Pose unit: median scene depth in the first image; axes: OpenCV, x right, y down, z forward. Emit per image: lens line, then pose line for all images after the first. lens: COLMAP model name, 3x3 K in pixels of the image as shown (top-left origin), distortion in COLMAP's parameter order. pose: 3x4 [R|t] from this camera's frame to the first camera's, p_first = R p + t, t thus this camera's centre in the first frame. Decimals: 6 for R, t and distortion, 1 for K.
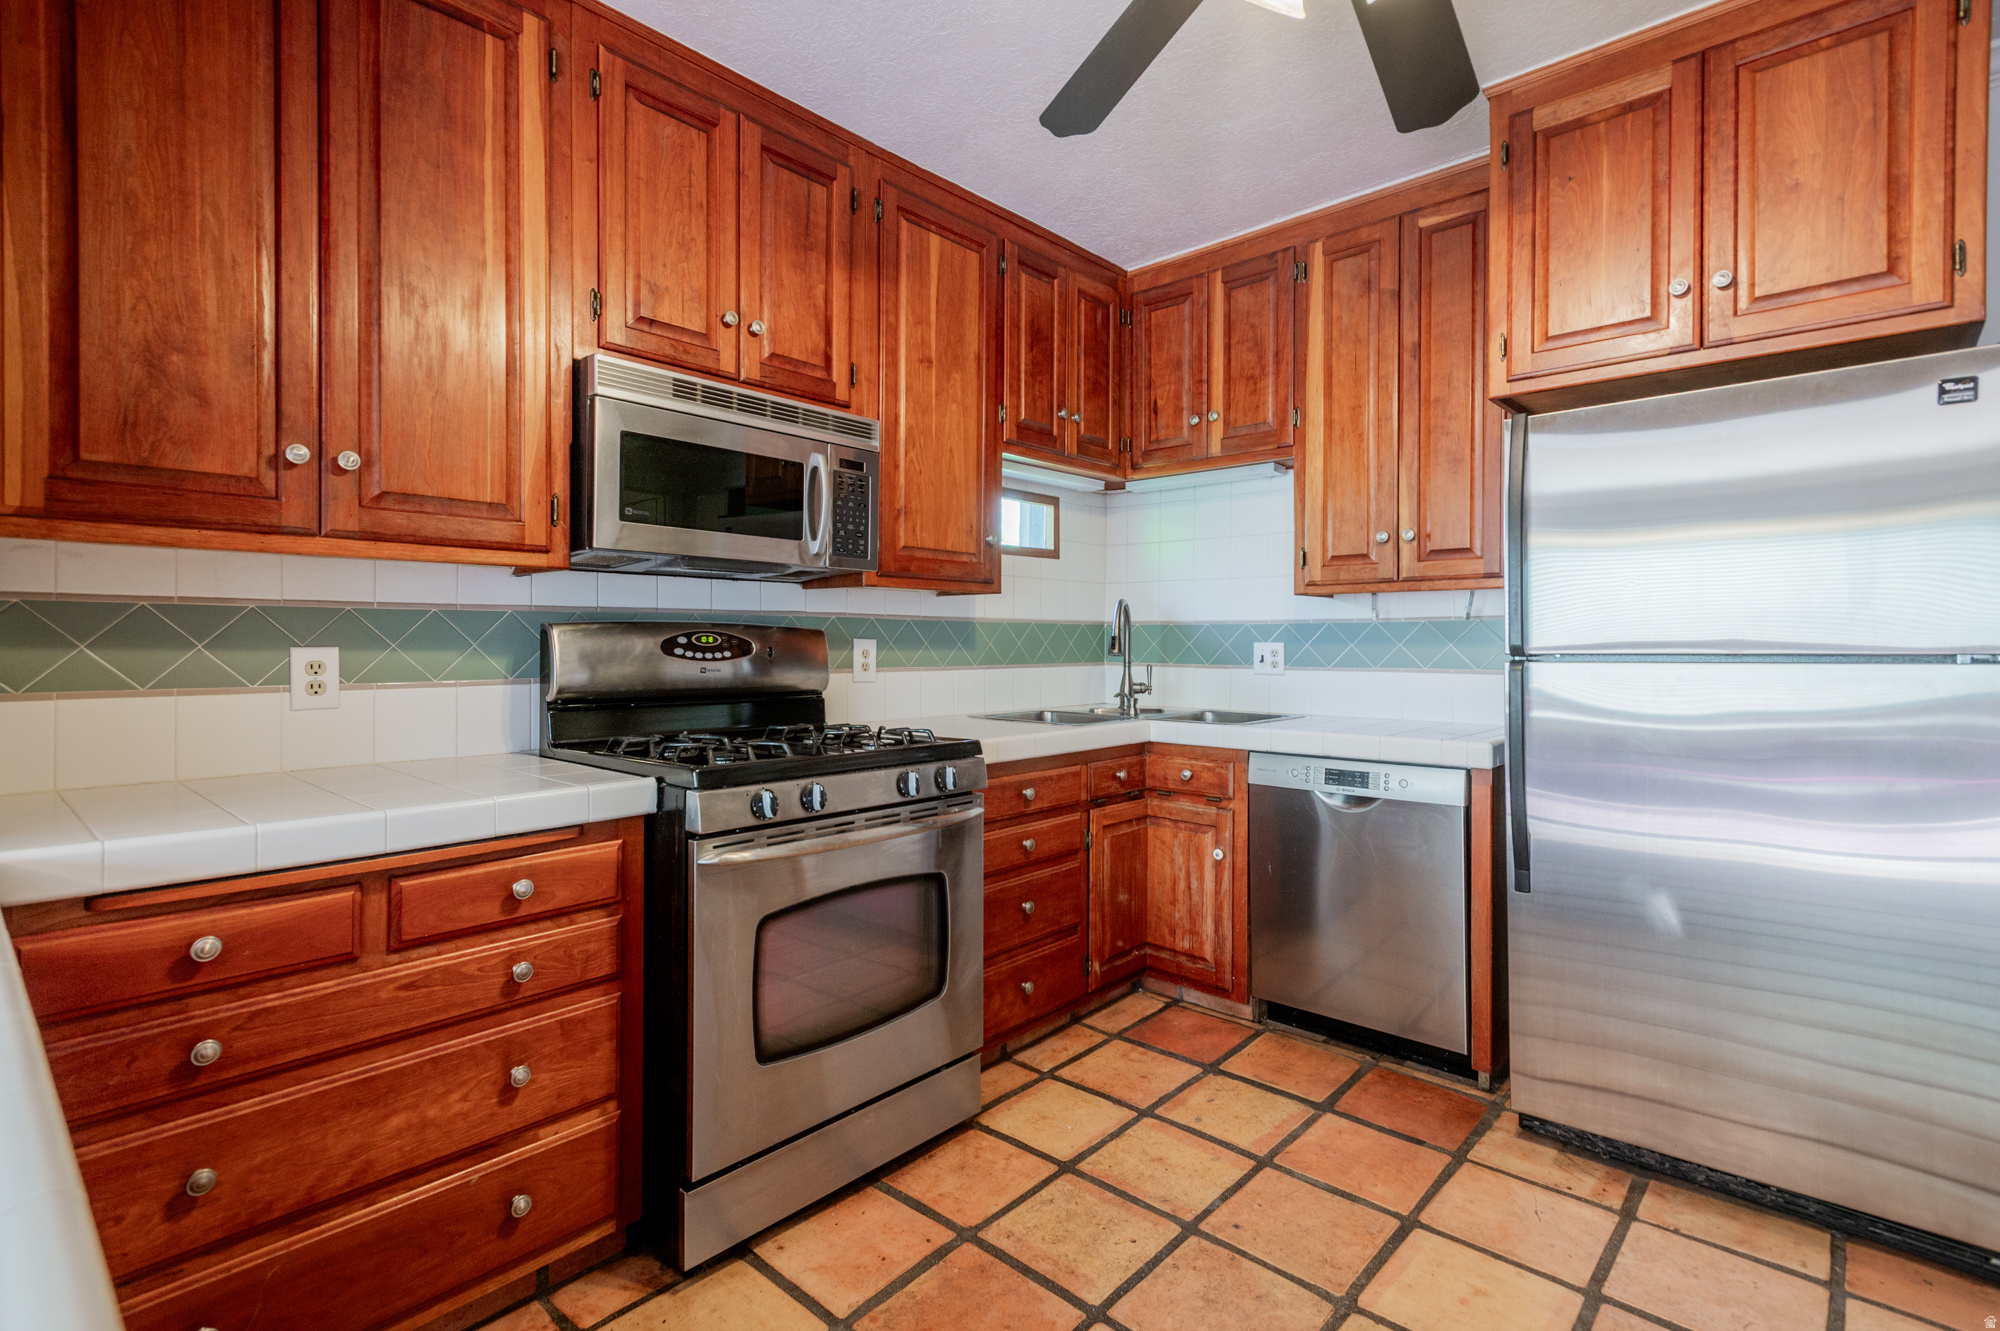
lens RADIAL K [[983.3, 0, 1072.6], [0, 983.3, 641.4], [0, 0, 1]] dist [0.017050, -0.006197]
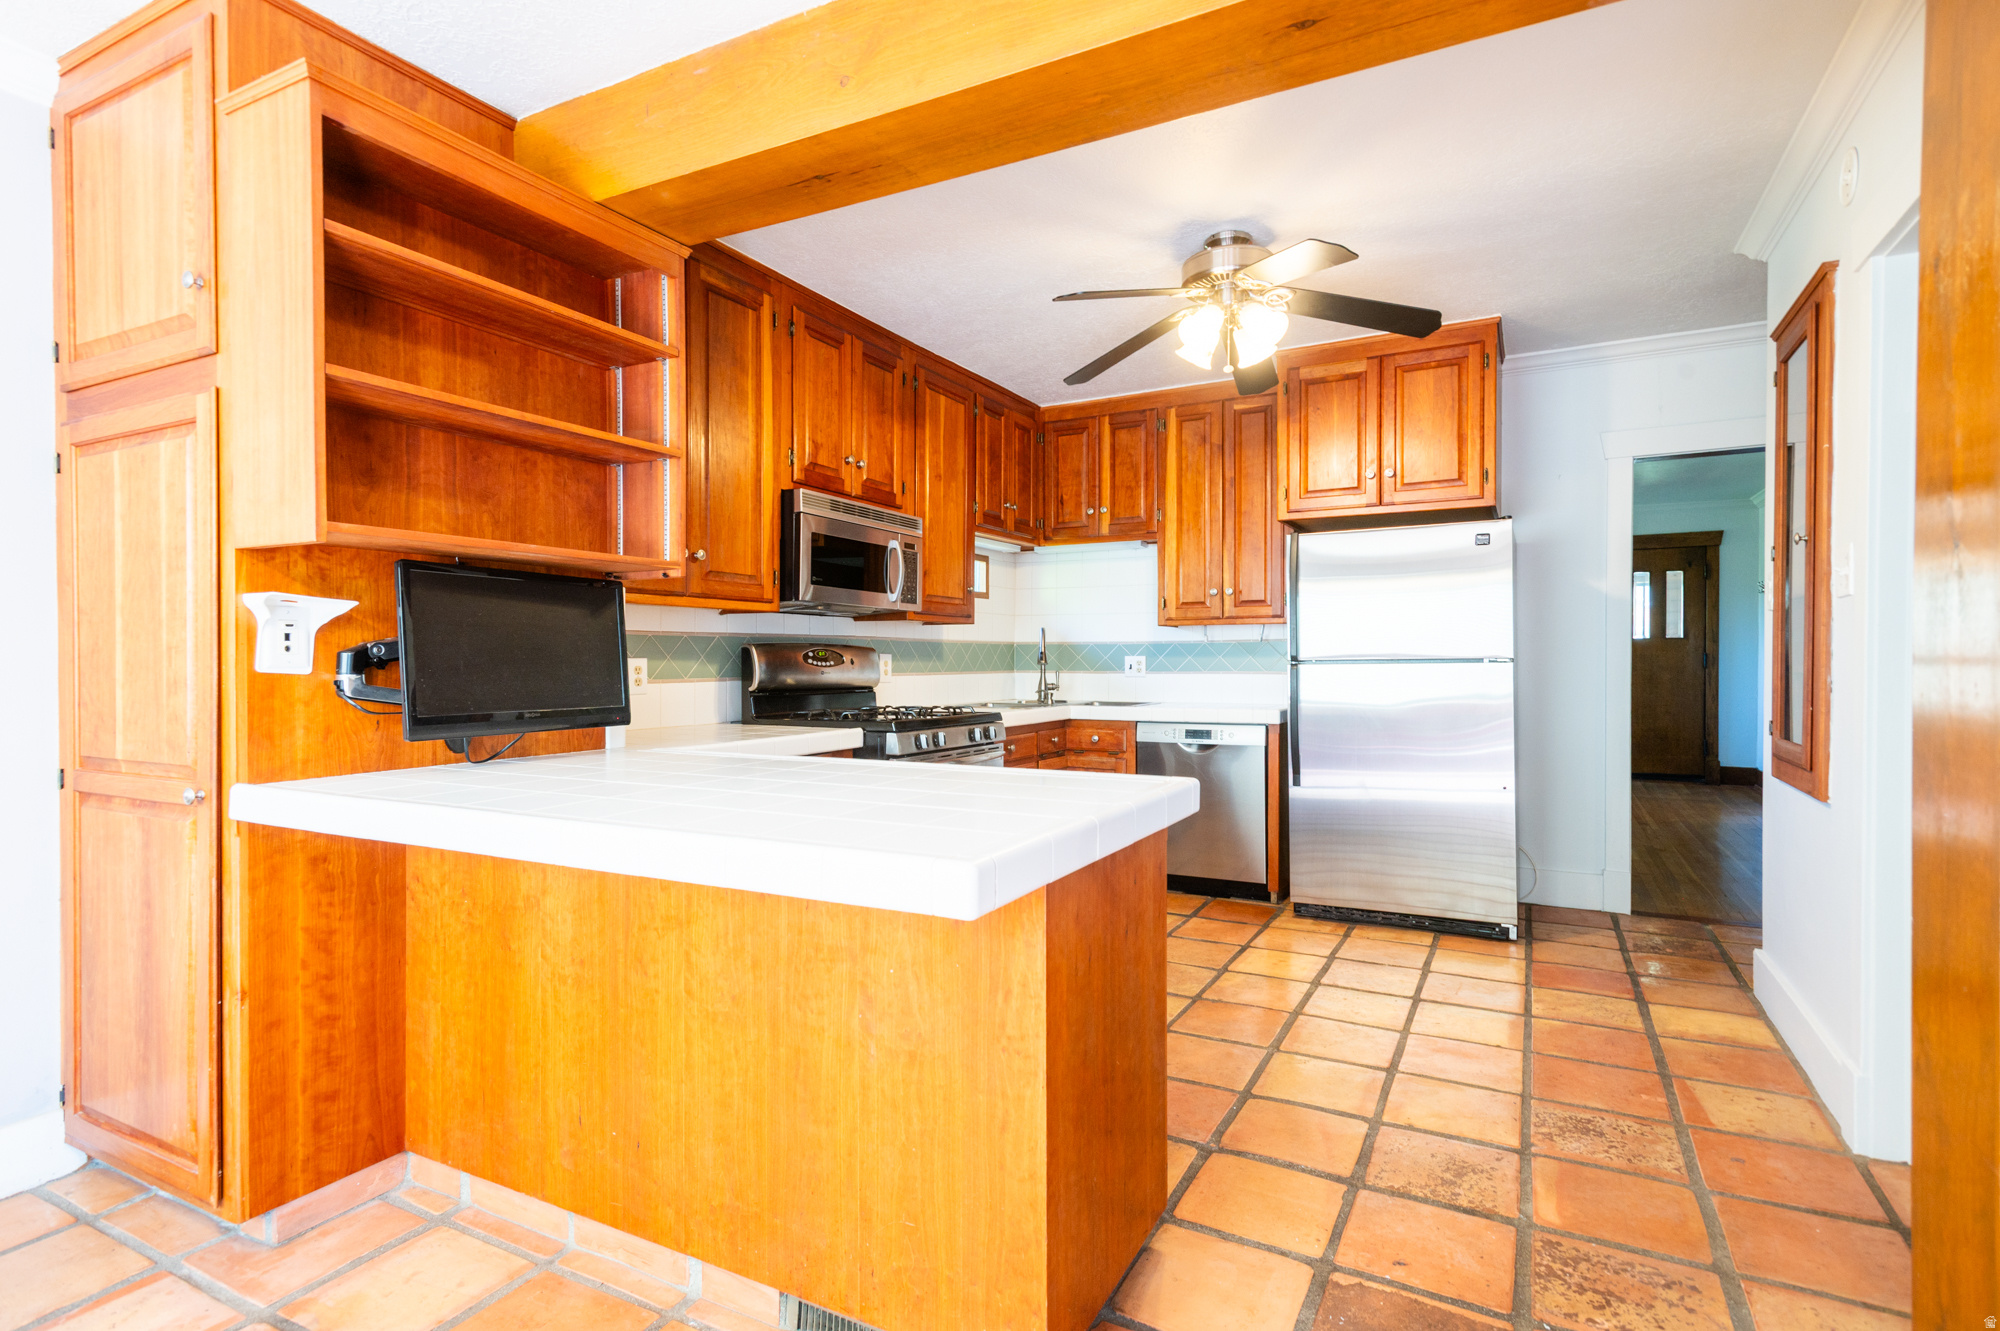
lens RADIAL K [[960.8, 0, 1039.4], [0, 960.8, 663.6], [0, 0, 1]] dist [0.013123, -0.001188]
pose [[0.980615, -0.003713, 0.195909, -0.293497], [0.002812, 0.999984, 0.004878, 0.006562], [-0.195924, -0.004232, 0.980610, -0.537683]]
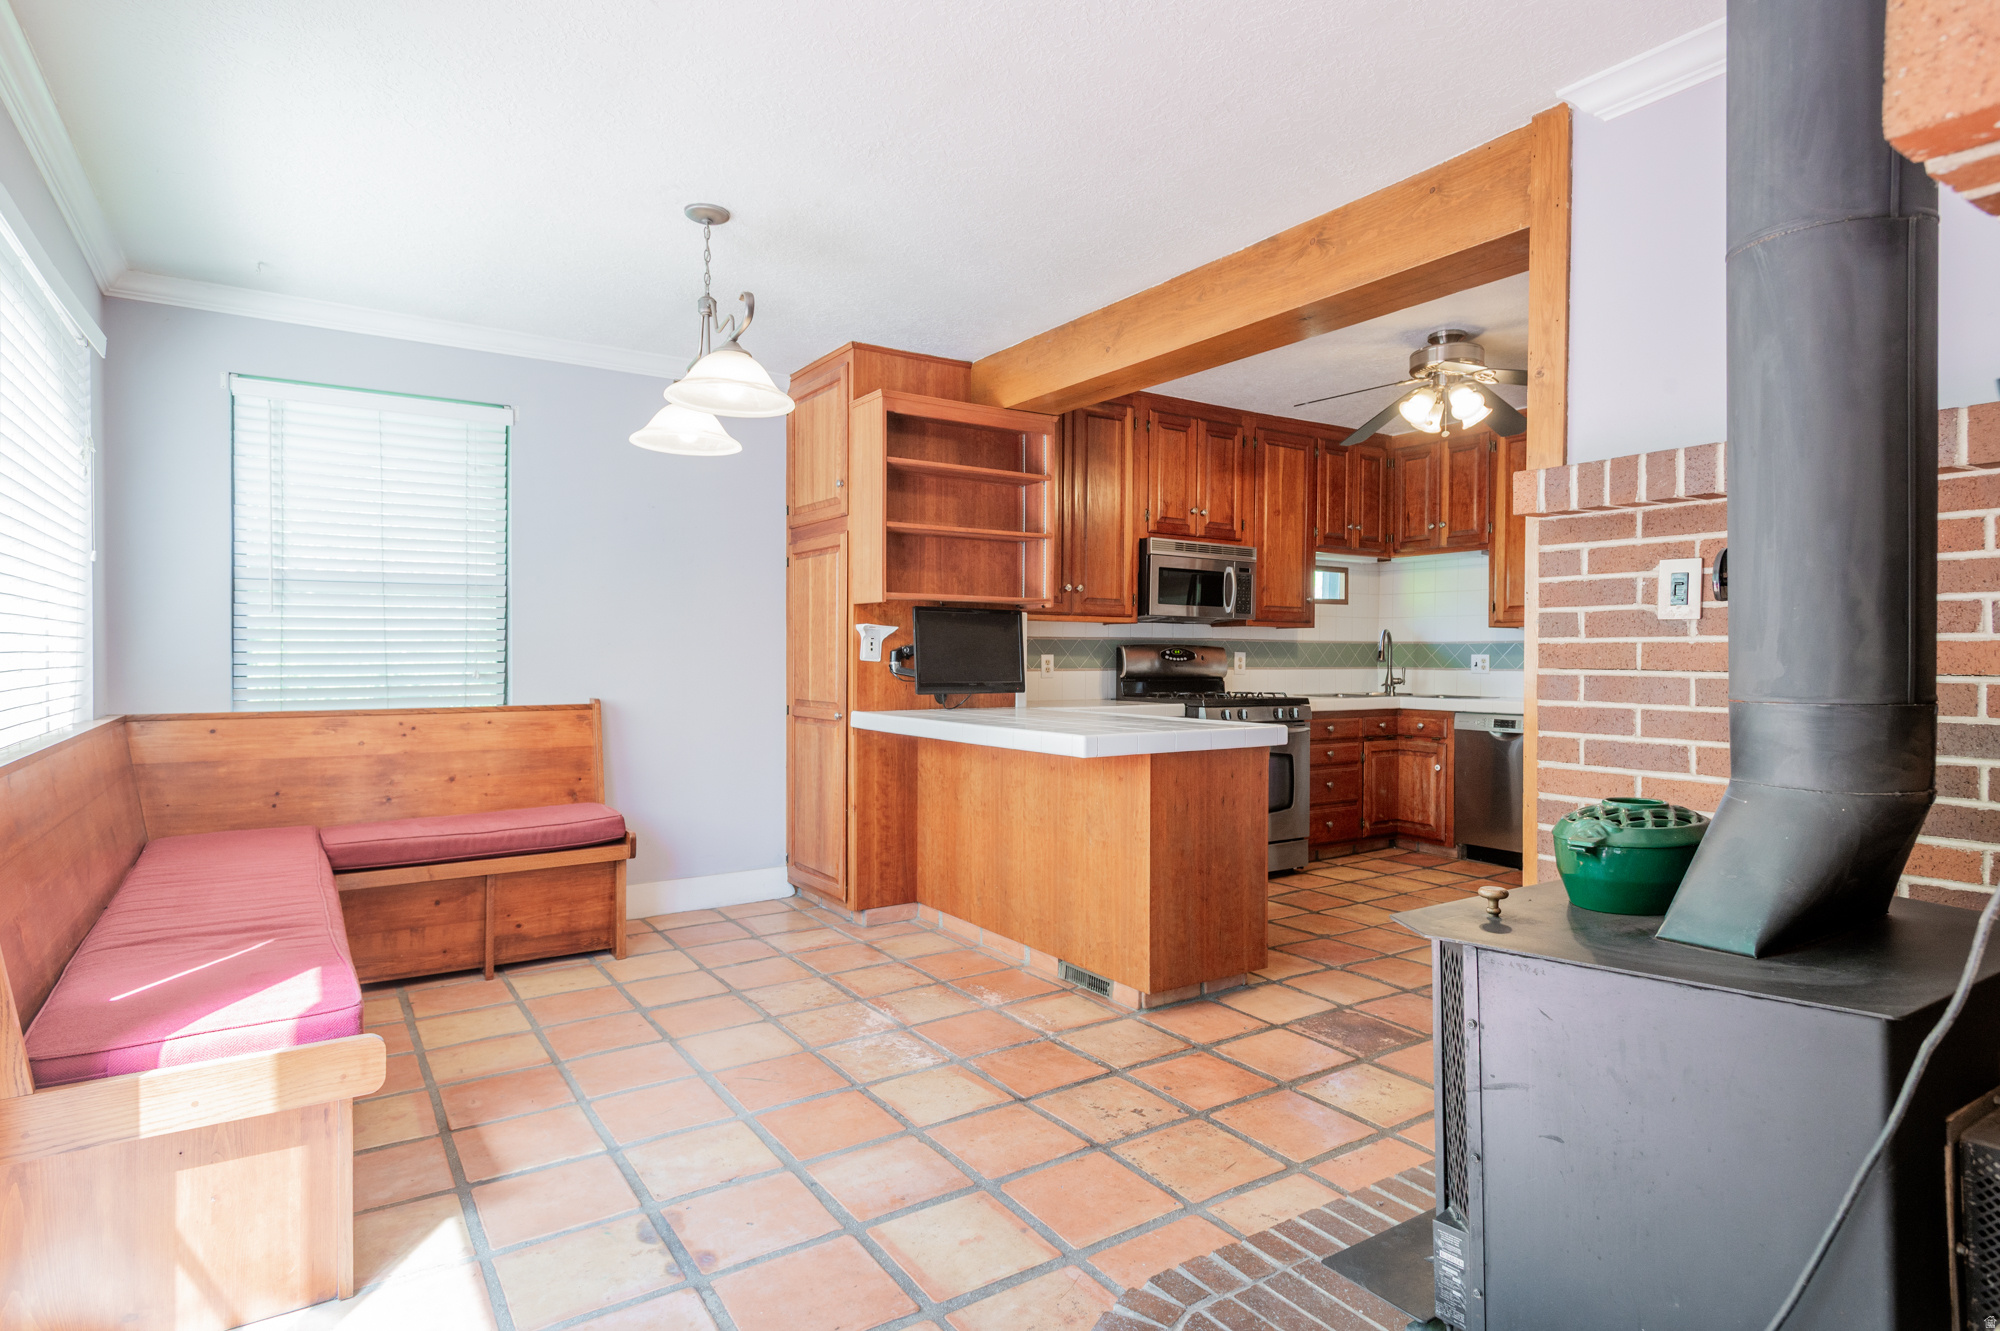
lens RADIAL K [[1038.2, 0, 966.4], [0, 1038.2, 666.6], [0, 0, 1]] dist [-0.003326, -0.000451]
pose [[0.933115, 0.006285, -0.359523, 0.021130], [-0.002775, 0.999943, 0.010277, 0.007224], [0.359567, -0.008592, 0.933080, -1.183087]]
